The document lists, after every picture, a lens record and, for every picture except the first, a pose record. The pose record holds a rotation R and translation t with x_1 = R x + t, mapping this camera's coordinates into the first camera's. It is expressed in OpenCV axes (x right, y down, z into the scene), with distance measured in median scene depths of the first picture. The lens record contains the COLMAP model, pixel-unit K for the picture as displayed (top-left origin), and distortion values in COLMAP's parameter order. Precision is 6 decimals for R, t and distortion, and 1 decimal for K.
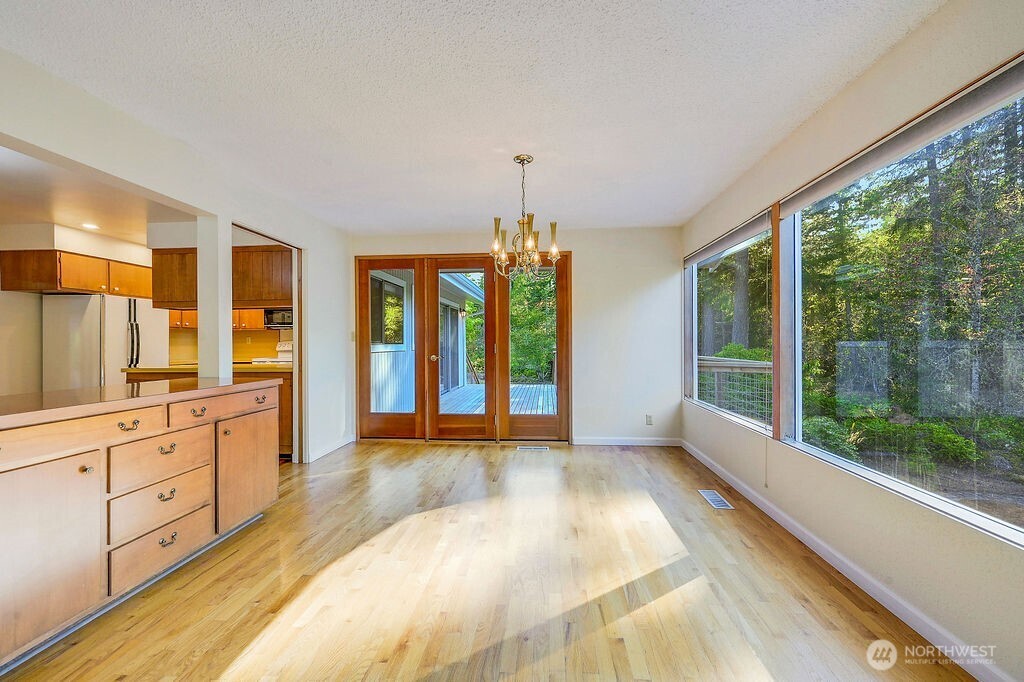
lens RADIAL K [[413.8, 0, 522.2], [0, 413.8, 343.6], [0, 0, 1]] dist [-0.000724, 0.000045]
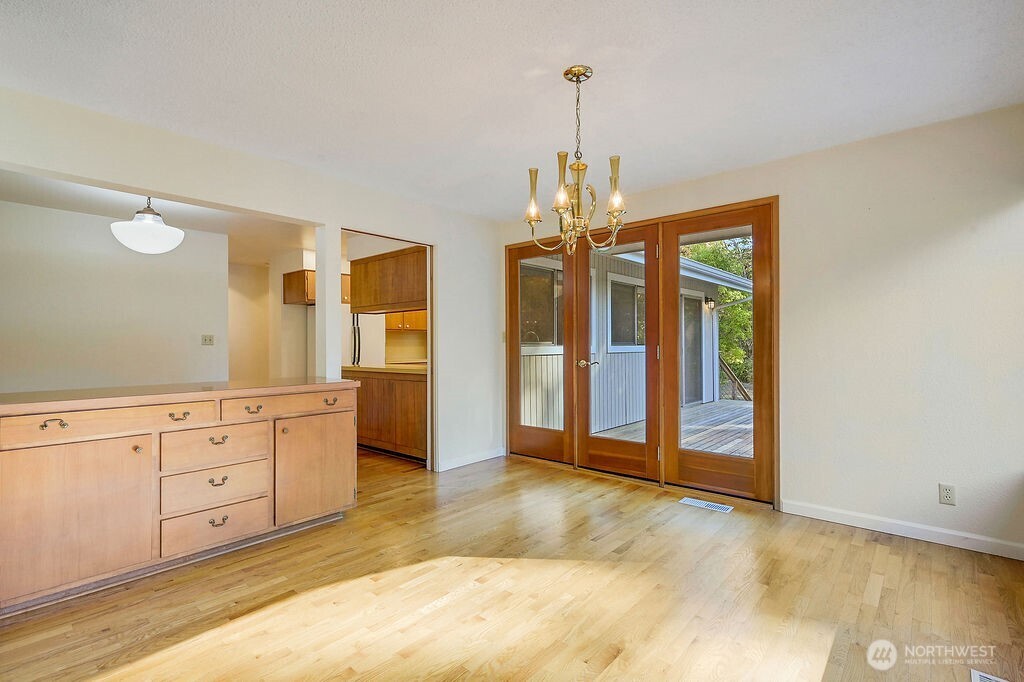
lens RADIAL K [[488.2, 0, 511.8], [0, 488.2, 343.1], [0, 0, 1]] dist [0.001182, -0.000697]
pose [[0.791954, 0.000435, -0.610581, 0.283795], [-0.001260, 0.999999, -0.000922, -0.003768], [0.610580, 0.001499, 0.791953, 0.213331]]
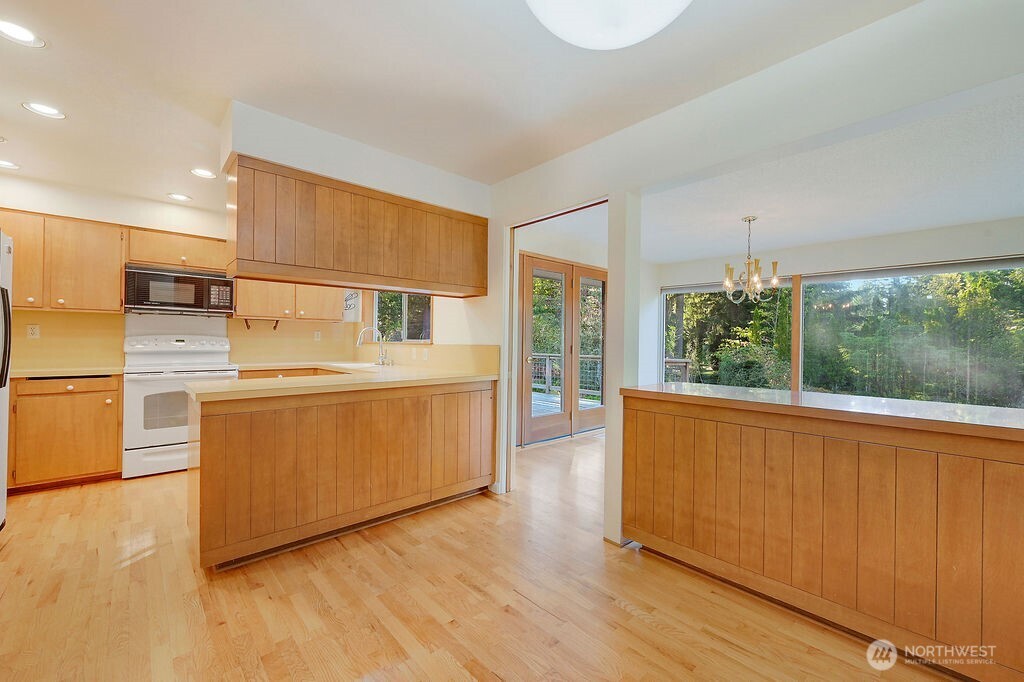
lens RADIAL K [[413.8, 0, 526.1], [0, 413.8, 342.4], [0, 0, 1]] dist [-0.000724, 0.000045]
pose [[0.679299, 0.014780, 0.733713, -1.056137], [-0.013785, 0.999878, -0.007379, 0.001304], [-0.733732, -0.005102, 0.679419, 0.404039]]
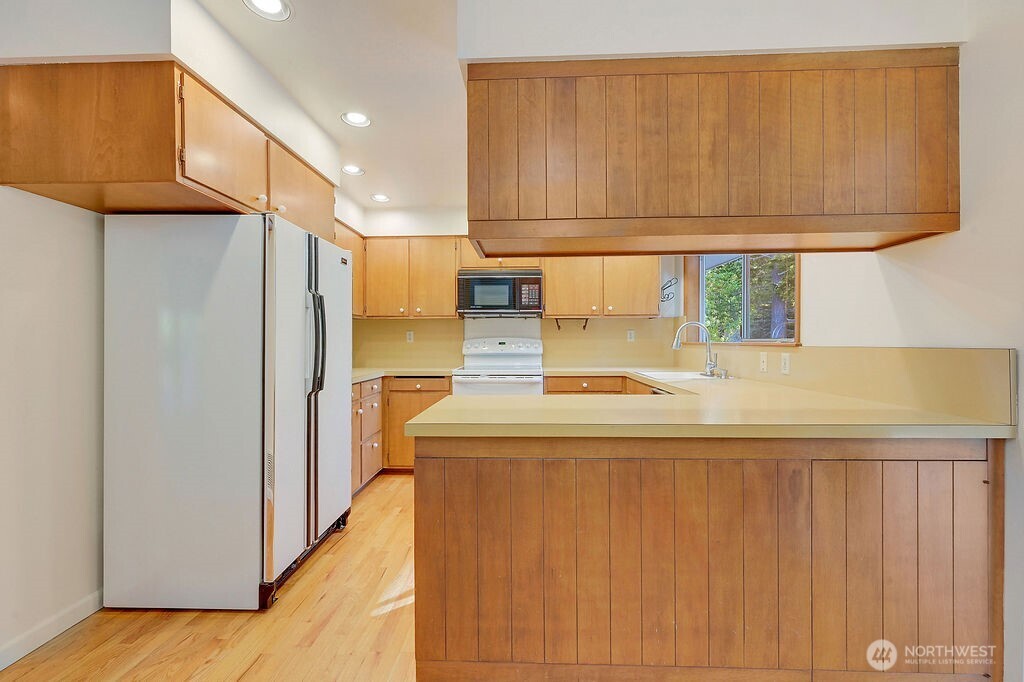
lens RADIAL K [[413.8, 0, 521.0], [0, 413.8, 341.9], [0, 0, 1]] dist [-0.000724, 0.000045]
pose [[0.999279, 0.005271, 0.037592, -0.889378], [-0.005261, 0.999986, -0.000385, -0.001391], [-0.037594, 0.000187, 0.999293, 0.679704]]
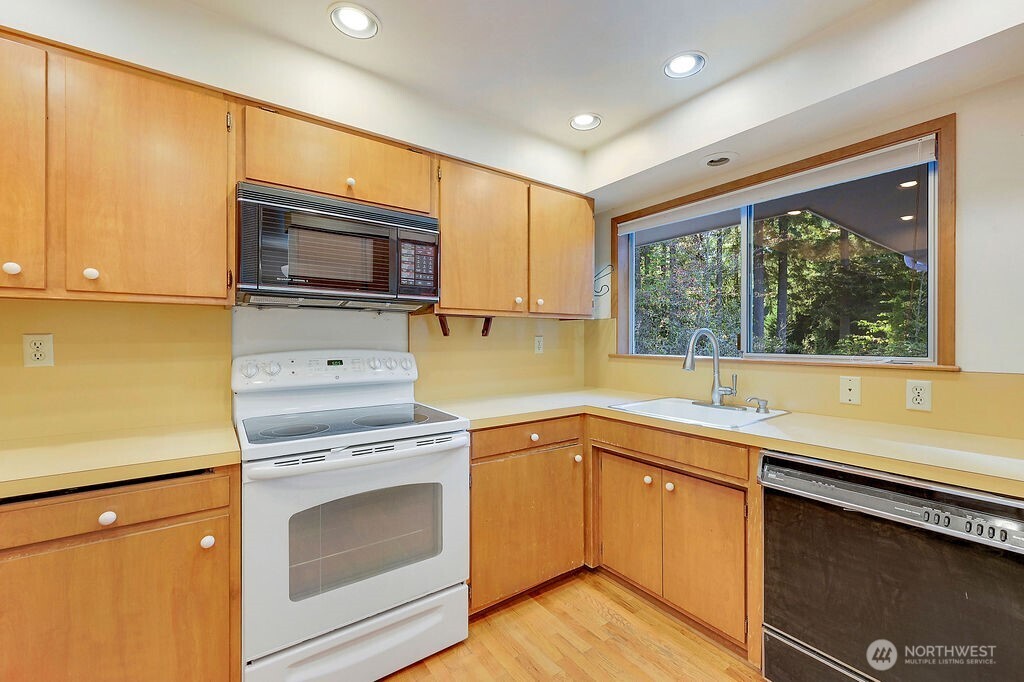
lens RADIAL K [[413.8, 0, 525.9], [0, 413.8, 340.0], [0, 0, 1]] dist [-0.000724, 0.000045]
pose [[0.754417, 0.006299, 0.656365, -1.039377], [-0.003719, 0.999979, -0.005322, -0.021615], [-0.656385, 0.001574, 0.754424, 1.160732]]
